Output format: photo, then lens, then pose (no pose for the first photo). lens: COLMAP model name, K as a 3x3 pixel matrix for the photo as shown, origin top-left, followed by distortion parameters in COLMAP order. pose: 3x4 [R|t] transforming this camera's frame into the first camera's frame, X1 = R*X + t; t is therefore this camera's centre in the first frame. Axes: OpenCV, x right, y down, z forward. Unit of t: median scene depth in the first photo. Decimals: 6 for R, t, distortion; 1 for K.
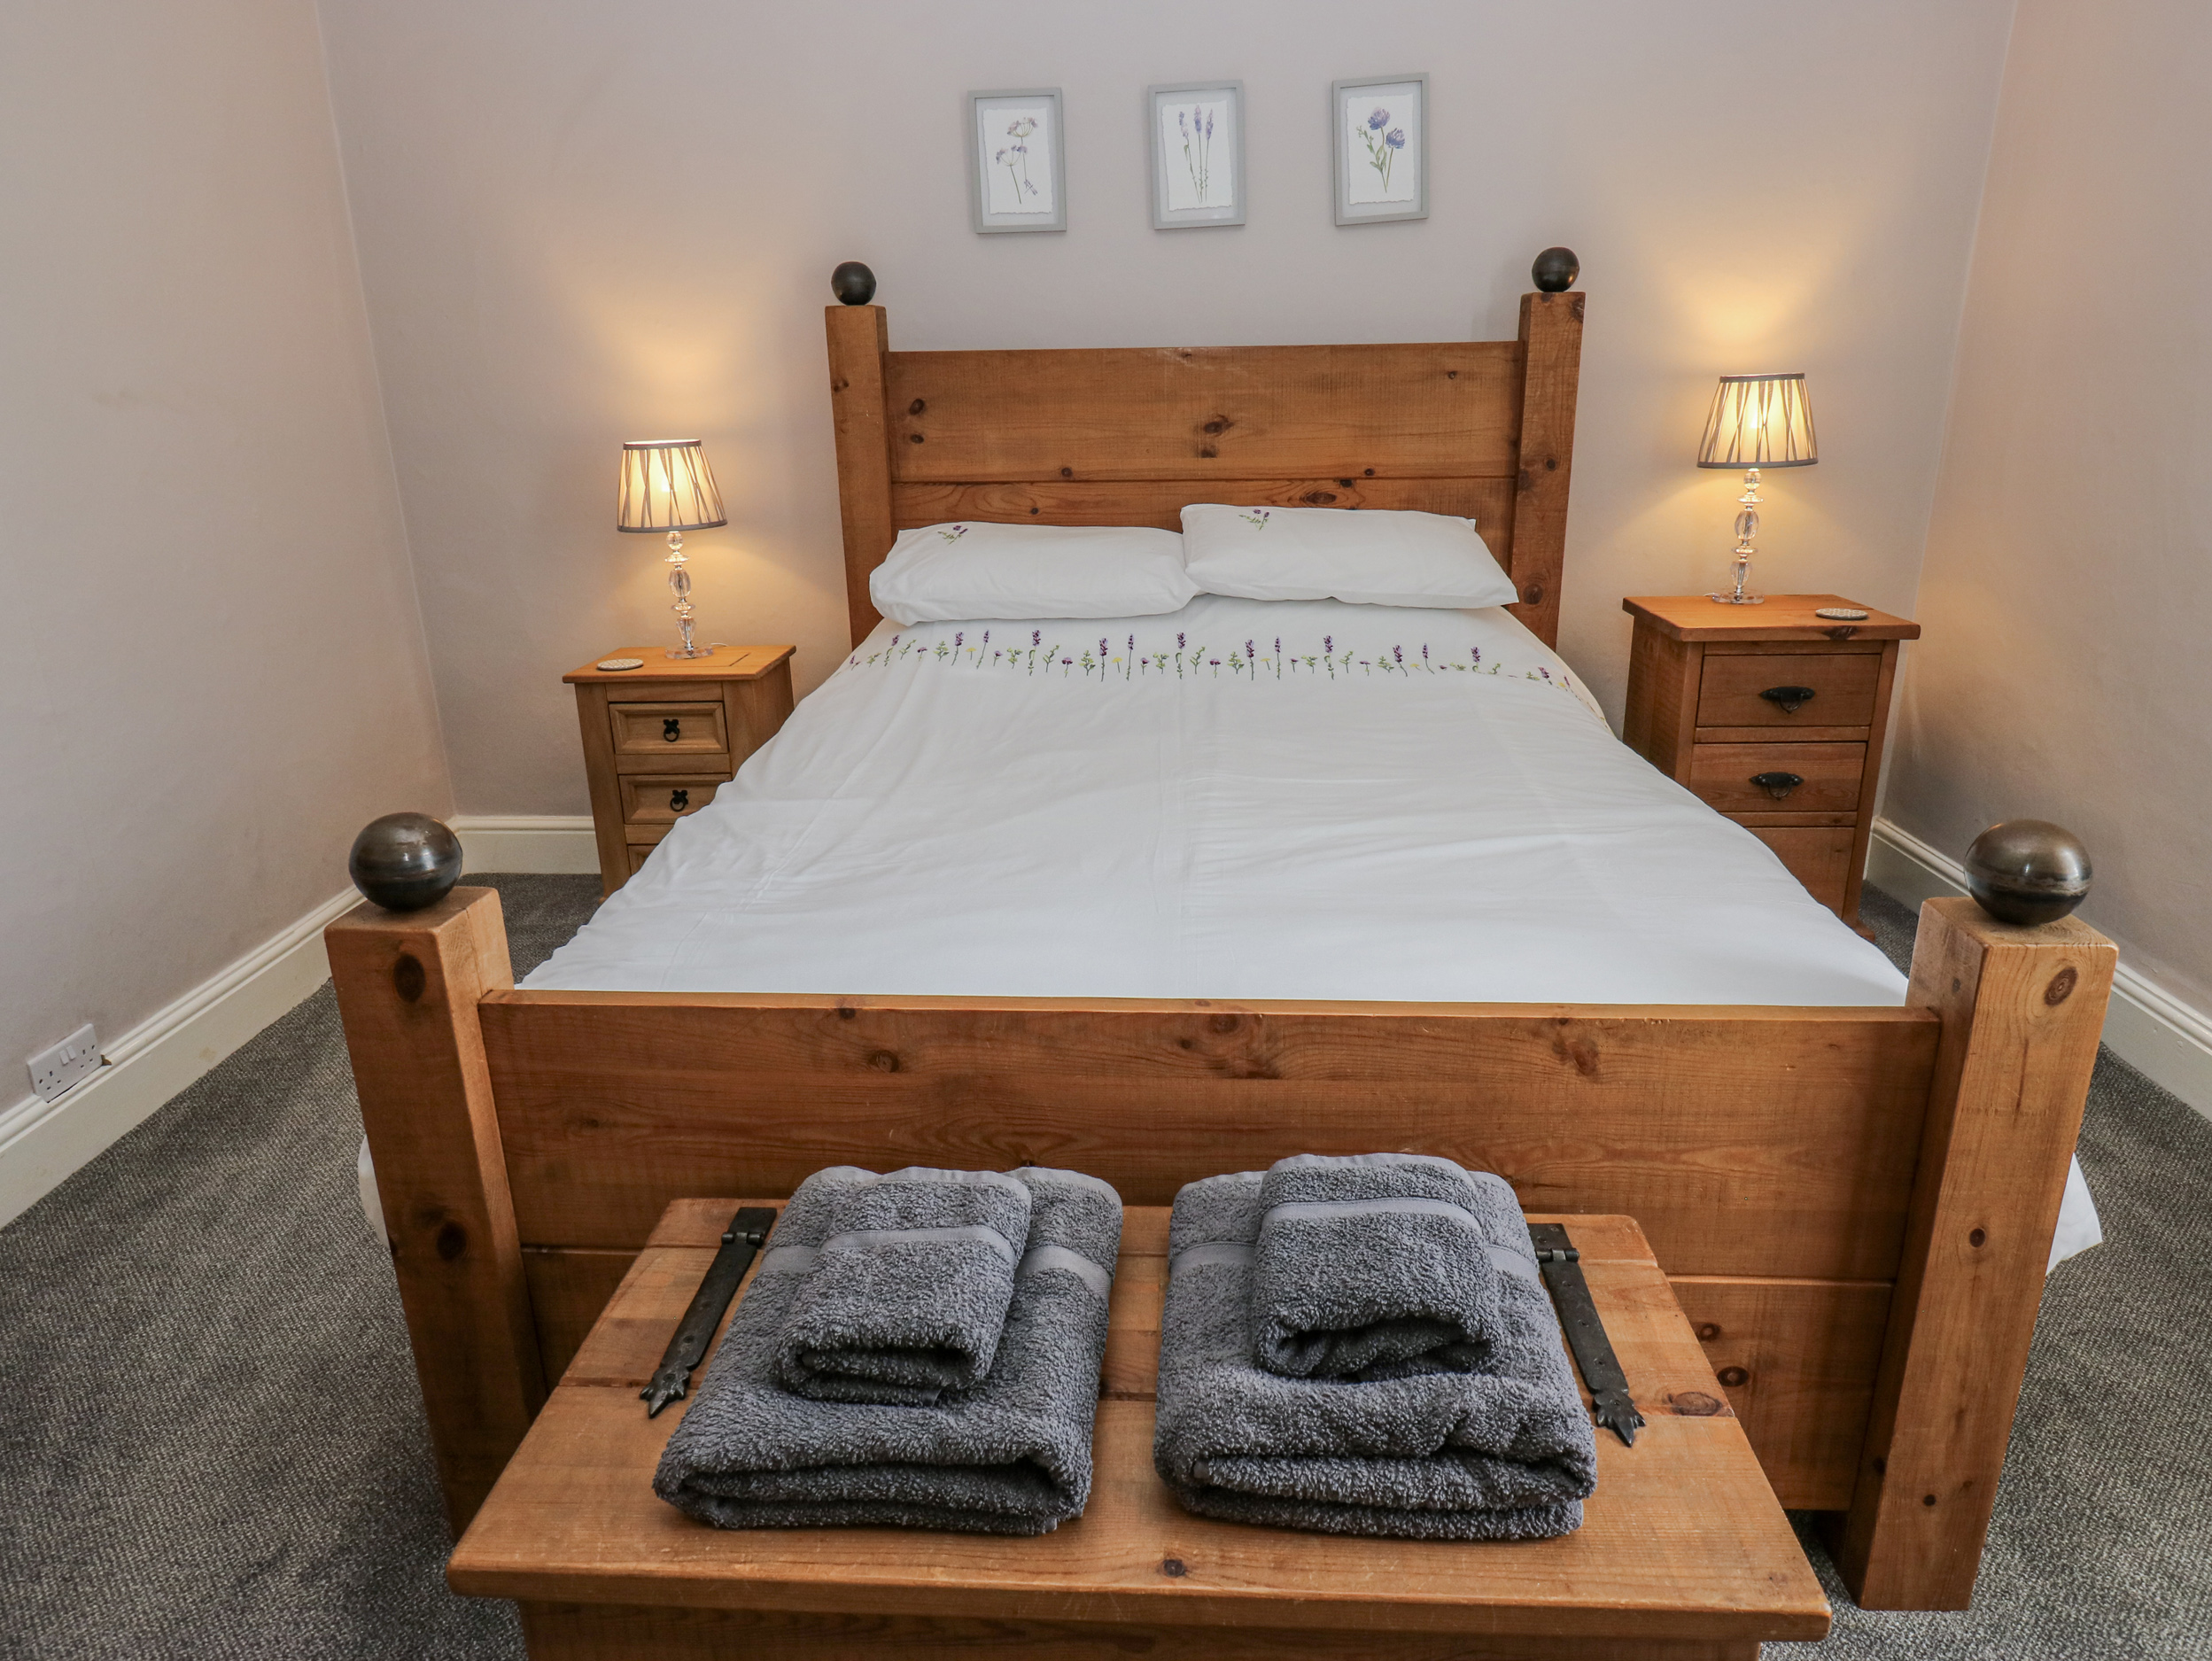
lens RADIAL K [[1310.5, 0, 1108.4], [0, 1310.5, 825.1], [0, 0, 1]] dist [-0.000700, -0.003394]
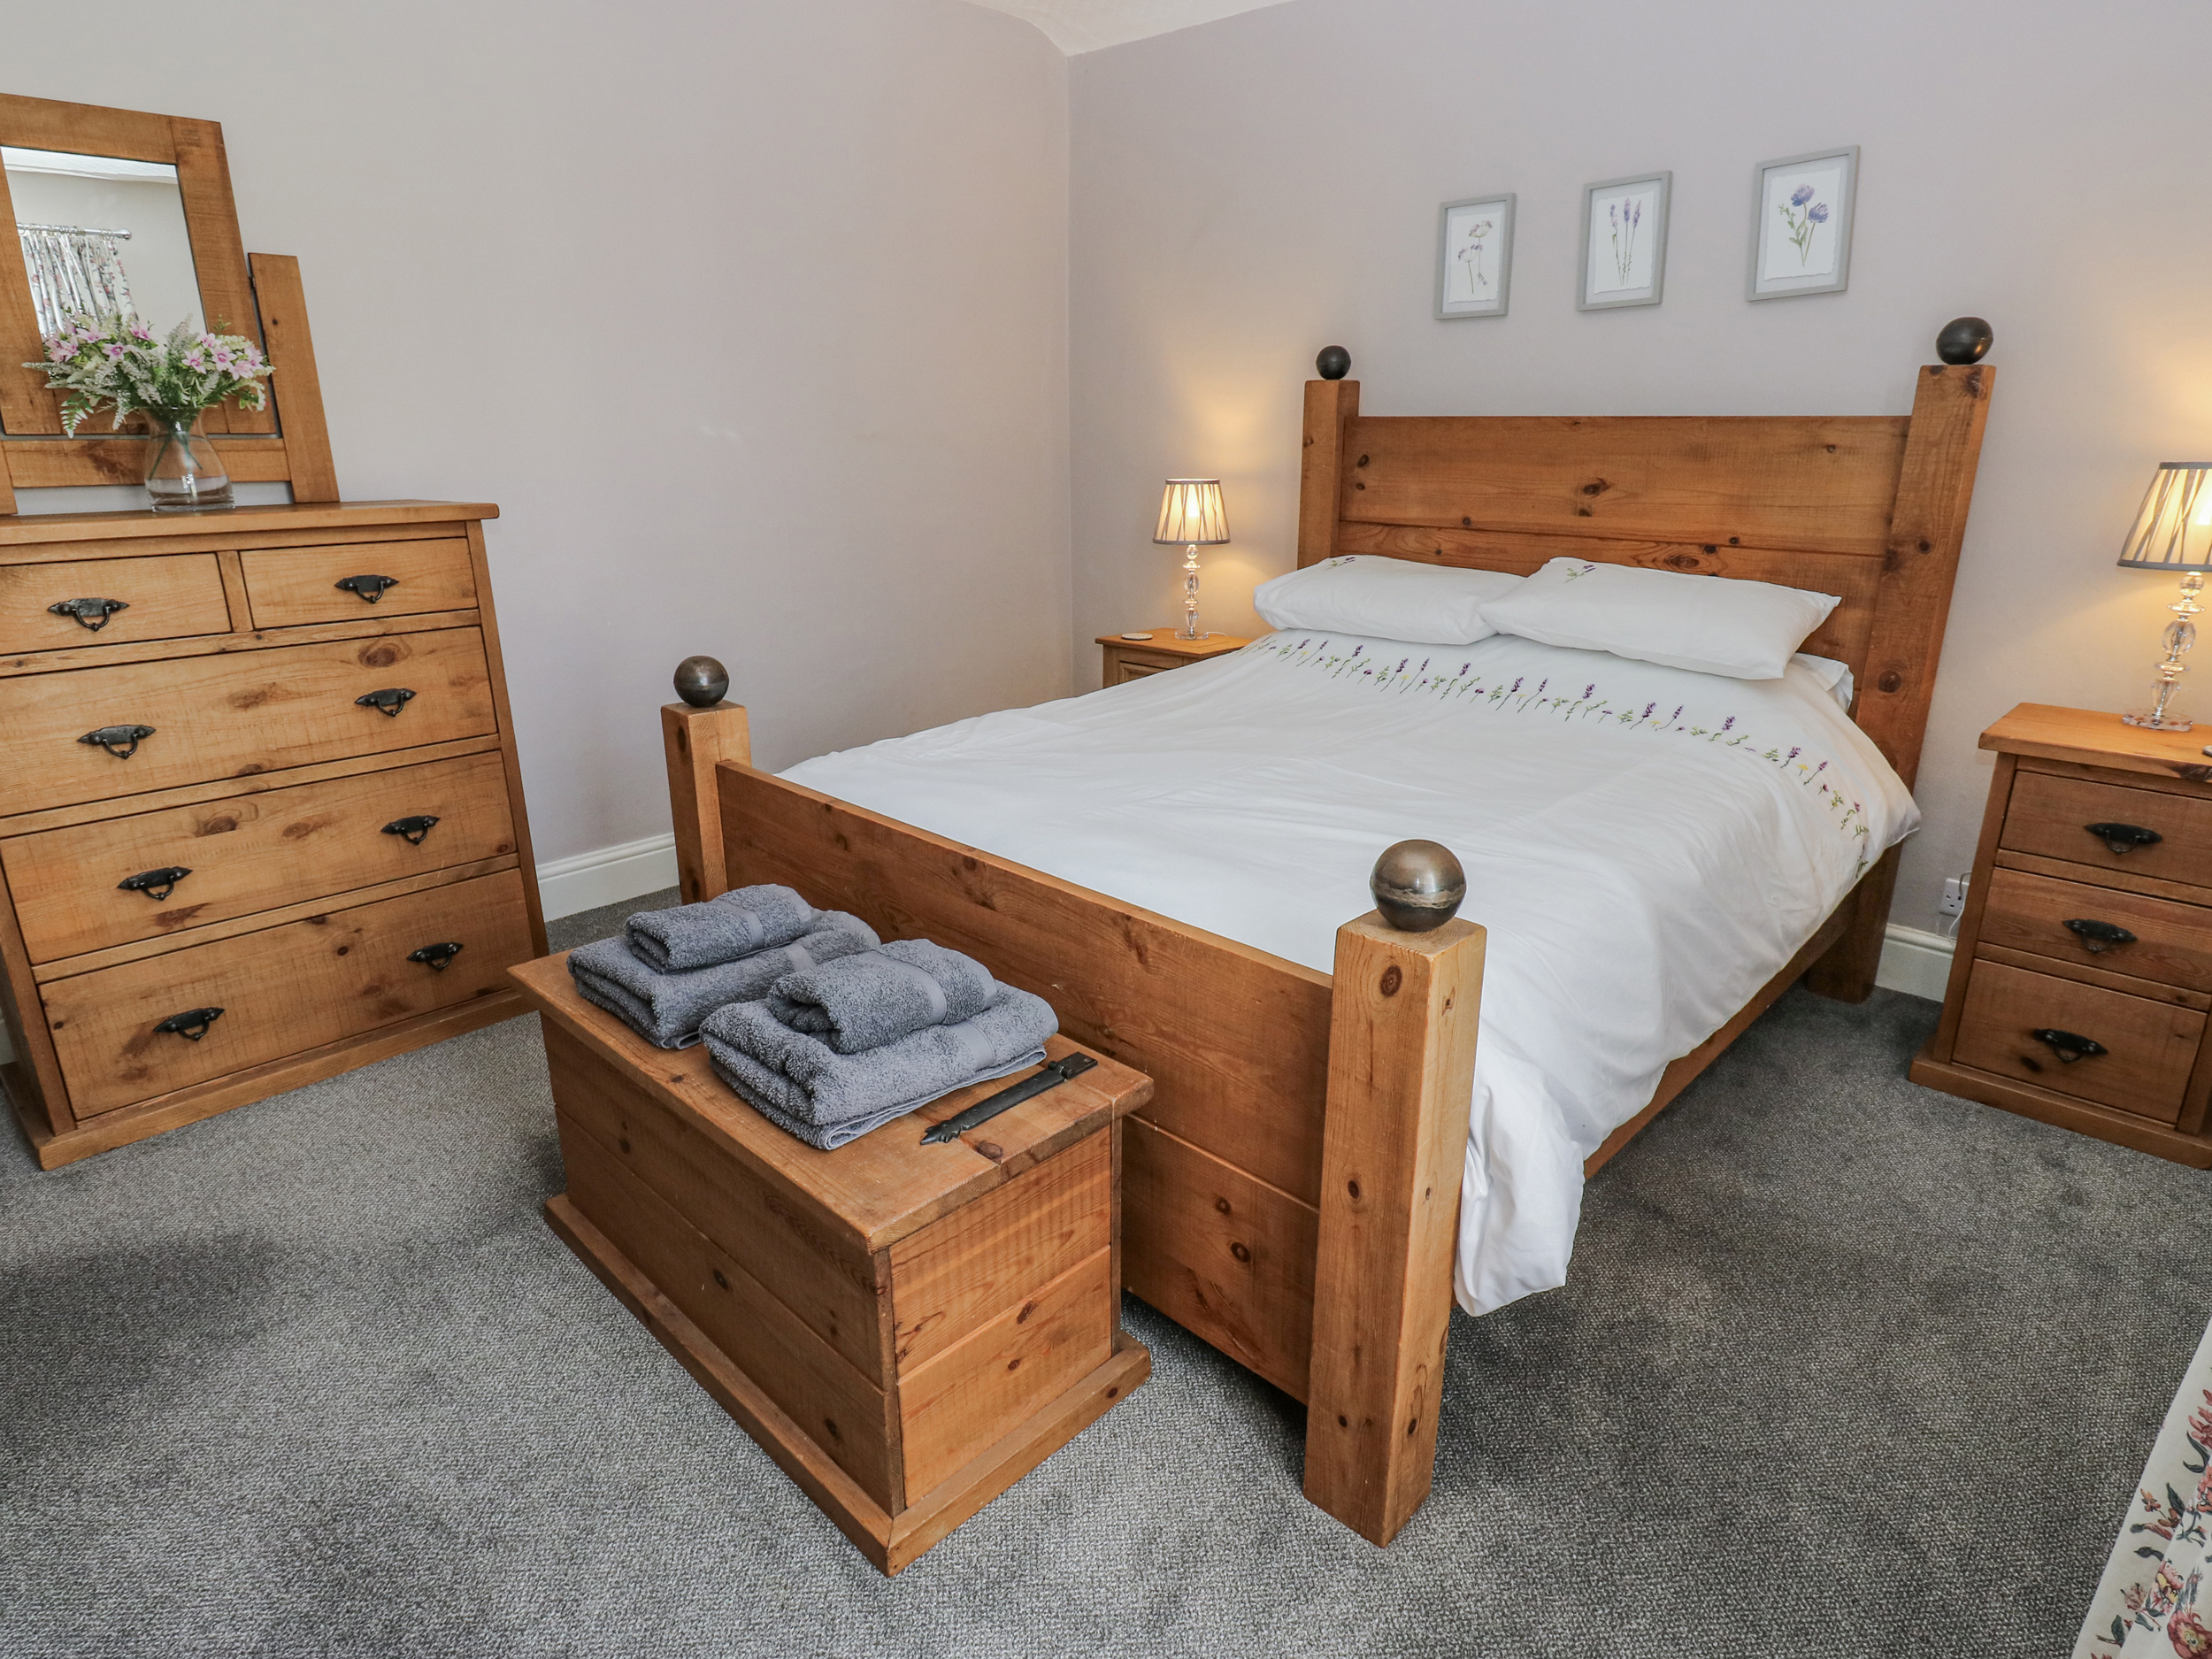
lens RADIAL K [[1167.5, 0, 1133.9], [0, 1167.5, 832.5], [0, 0, 1]] dist [-0.003514, -0.009003]
pose [[0.774477, 0.224073, -0.591589, 0.459990], [-0.223836, 0.971735, 0.075025, -0.012412], [0.591679, 0.074313, 0.802742, 0.010654]]
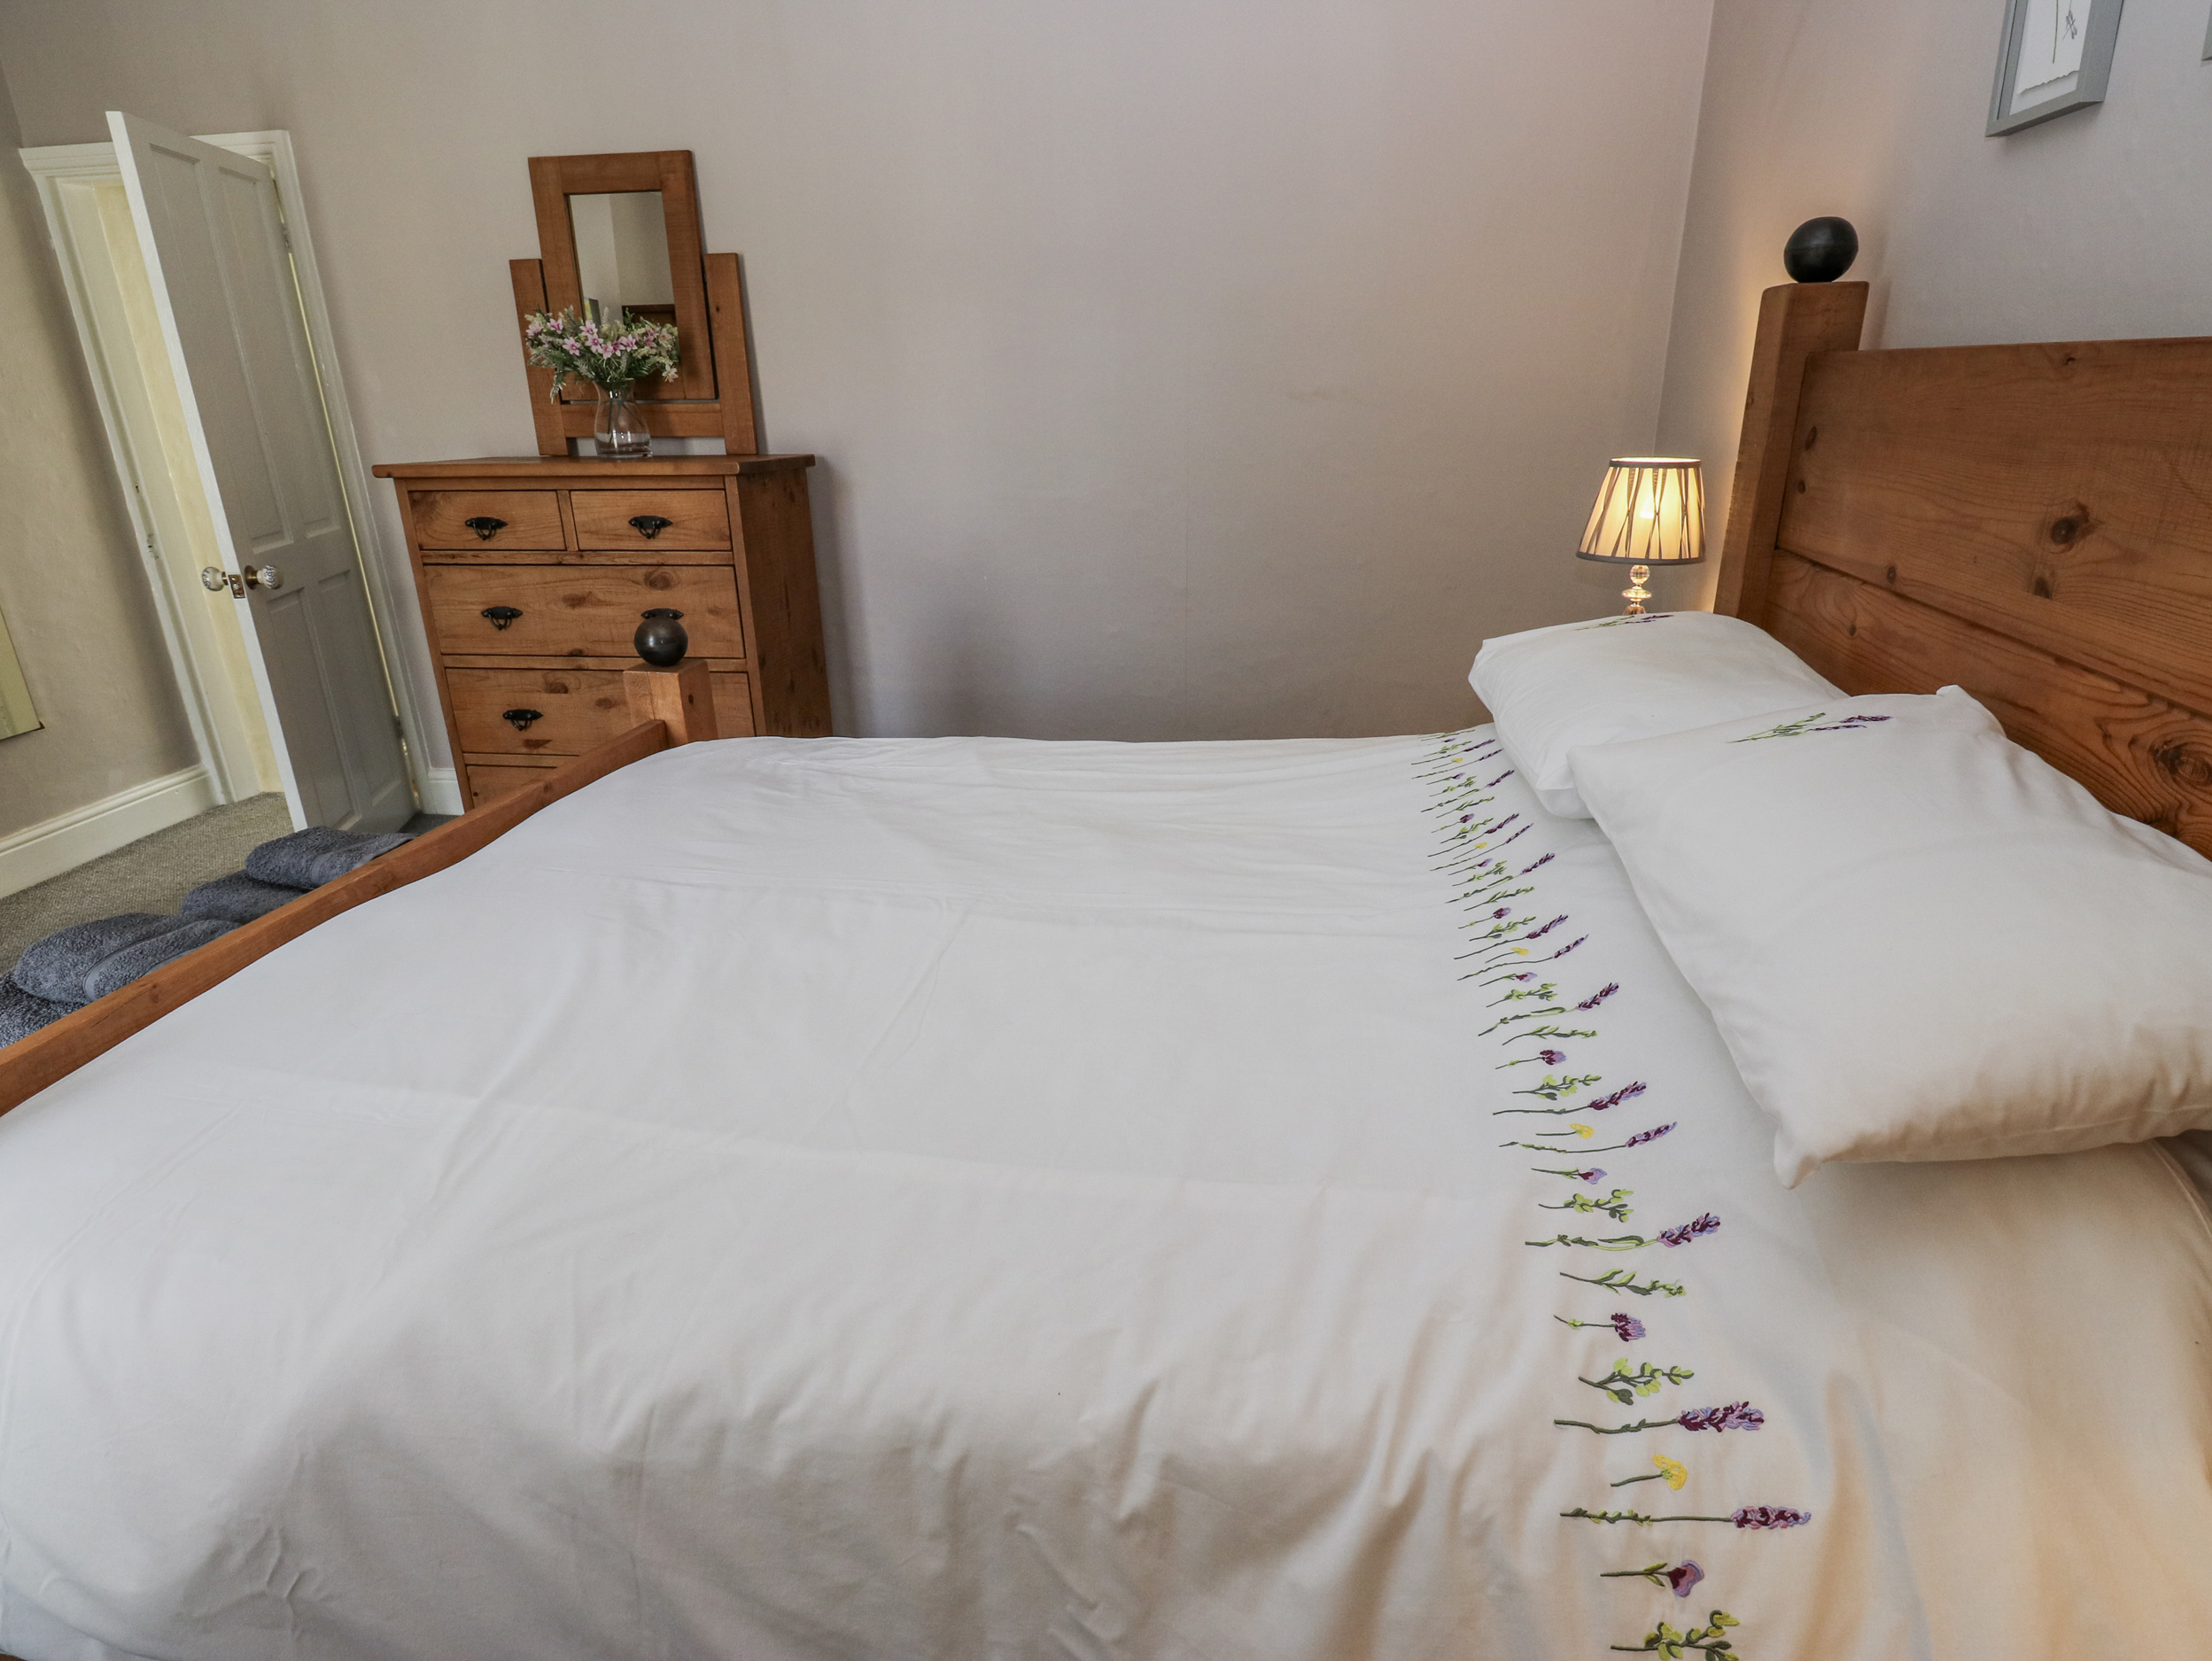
lens RADIAL K [[1167.5, 0, 1143.0], [0, 1167.5, 835.9], [0, 0, 1]] dist [-0.003514, -0.009003]
pose [[-0.081177, 0.375479, -0.923269, 0.531220], [-0.313837, 0.869577, 0.381237, -0.288781], [0.946000, 0.320704, 0.047249, 0.789874]]
